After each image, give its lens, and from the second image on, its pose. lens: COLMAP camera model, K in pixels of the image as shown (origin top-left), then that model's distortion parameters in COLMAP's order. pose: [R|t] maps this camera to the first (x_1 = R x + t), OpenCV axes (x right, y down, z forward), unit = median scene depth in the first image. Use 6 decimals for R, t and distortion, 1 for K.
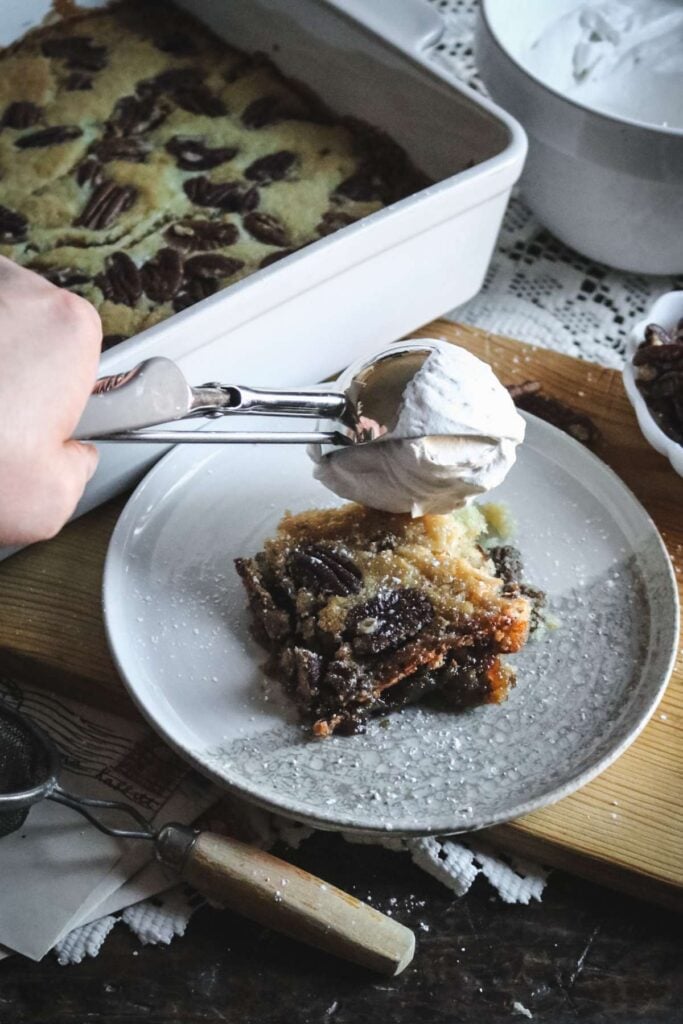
lens RADIAL K [[1894.1, 0, 341.5], [0, 1894.1, 512.0], [0, 0, 1]] dist [-0.003773, -0.452634]
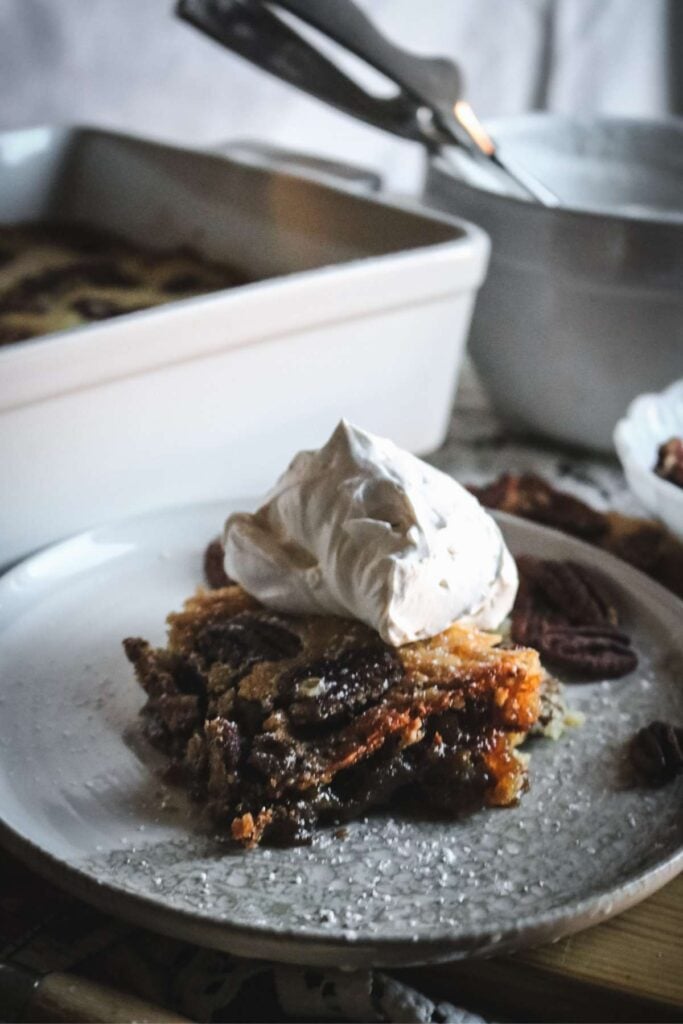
lens RADIAL K [[1646.2, 0, 313.7], [0, 1646.2, 511.2], [0, 0, 1]] dist [0.003863, -0.010900]
pose [[0.999615, -0.021975, 0.016946, 0.006301], [0.026712, 0.927420, -0.373066, 0.223226], [-0.007518, 0.373375, 0.927650, 0.417462]]
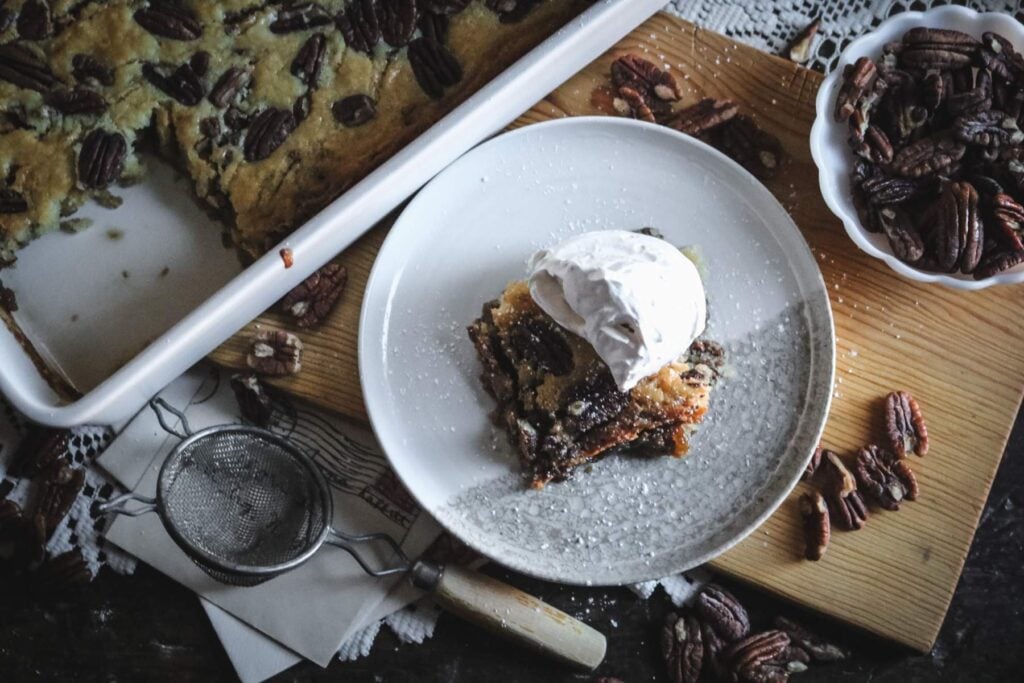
lens RADIAL K [[1894.1, 0, 512.0], [0, 1894.1, 341.5], [0, 0, 1]] dist [-0.003773, -0.452634]
pose [[0.999774, 0.016664, -0.013216, -0.012647], [-0.007866, 0.867026, 0.498201, -0.587650], [0.019761, -0.497984, 0.866961, -0.046660]]
